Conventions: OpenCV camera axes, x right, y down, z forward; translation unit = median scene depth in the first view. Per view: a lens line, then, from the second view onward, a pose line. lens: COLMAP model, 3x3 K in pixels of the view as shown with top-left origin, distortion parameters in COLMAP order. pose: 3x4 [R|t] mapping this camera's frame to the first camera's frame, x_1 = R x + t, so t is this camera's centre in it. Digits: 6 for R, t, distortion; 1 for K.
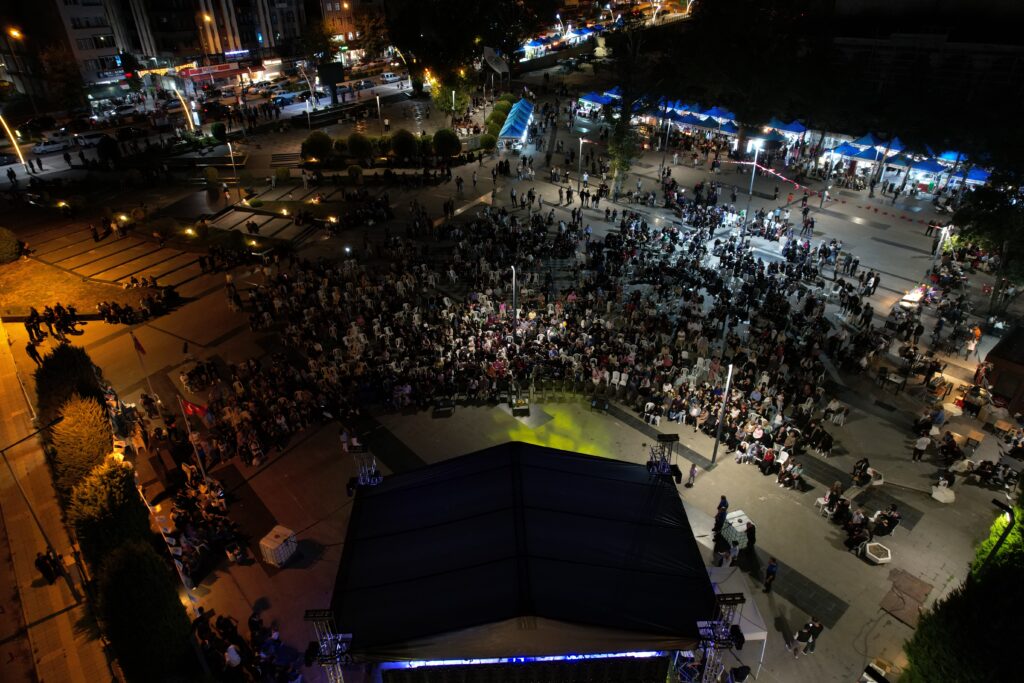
lens RADIAL K [[653.5, 0, 506.7], [0, 653.5, 343.0], [0, 0, 1]] dist [-0.091562, 0.079146]
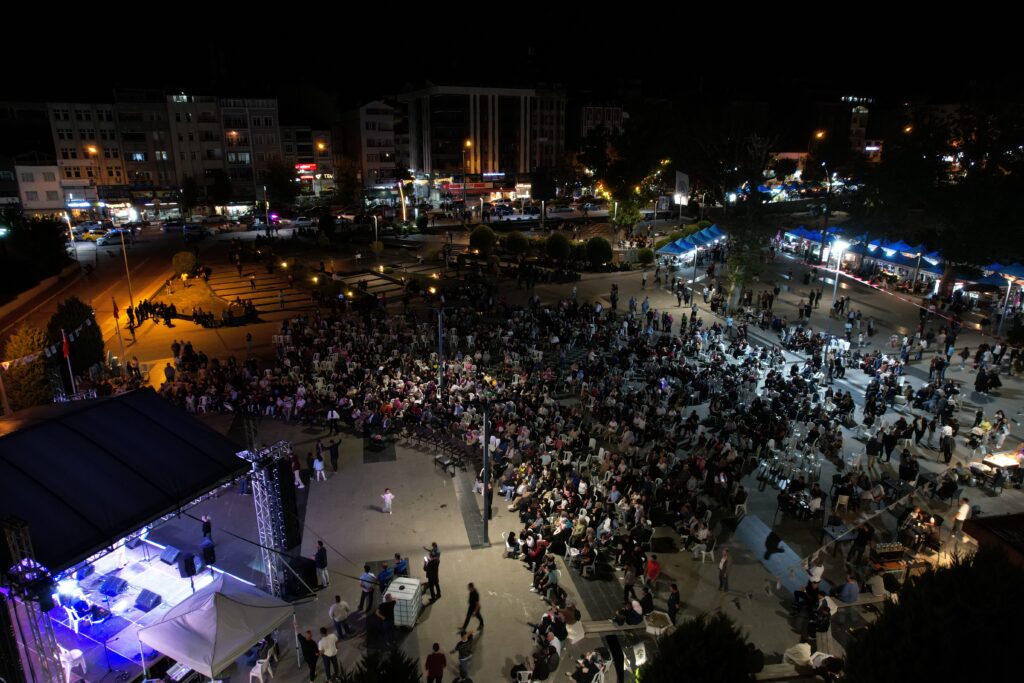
lens RADIAL K [[653.5, 0, 506.7], [0, 653.5, 343.0], [0, 0, 1]] dist [-0.091562, 0.079146]
pose [[0.872946, 0.156467, -0.462043, 0.258656], [-0.258042, 0.951911, -0.165166, 0.028469], [0.413980, 0.263408, 0.871342, 0.100052]]
